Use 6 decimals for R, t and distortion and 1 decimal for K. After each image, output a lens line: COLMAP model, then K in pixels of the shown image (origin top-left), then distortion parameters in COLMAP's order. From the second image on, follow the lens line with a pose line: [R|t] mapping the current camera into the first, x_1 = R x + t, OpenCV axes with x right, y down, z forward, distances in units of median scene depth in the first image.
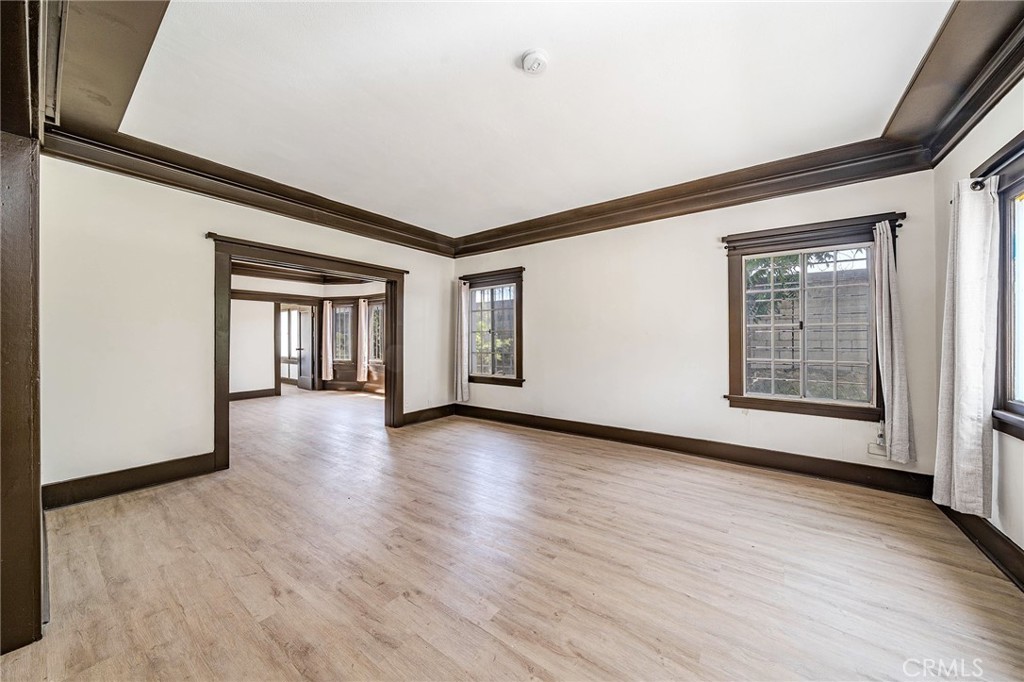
lens RADIAL K [[350.3, 0, 512.7], [0, 350.3, 337.0], [0, 0, 1]] dist [-0.002435, 0.000001]
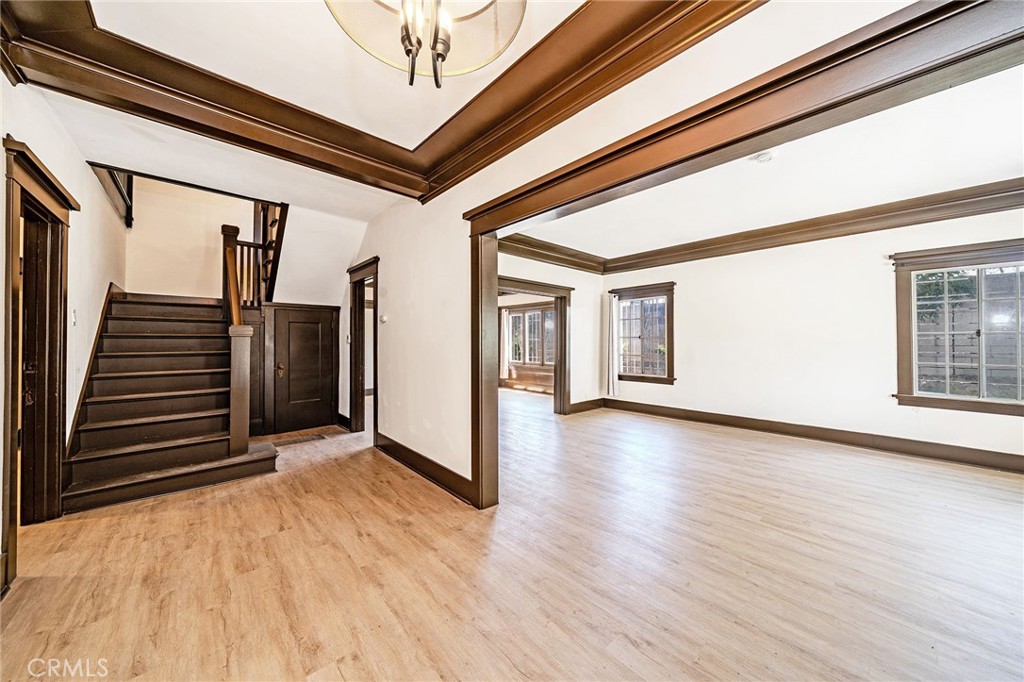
lens RADIAL K [[350.3, 0, 512.7], [0, 350.3, 337.0], [0, 0, 1]] dist [-0.002435, 0.000001]
pose [[0.980057, -0.000862, -0.198712, -0.263402], [-0.000771, 0.999967, -0.008140, -0.006231], [0.198713, 0.008131, 0.980024, -0.247882]]
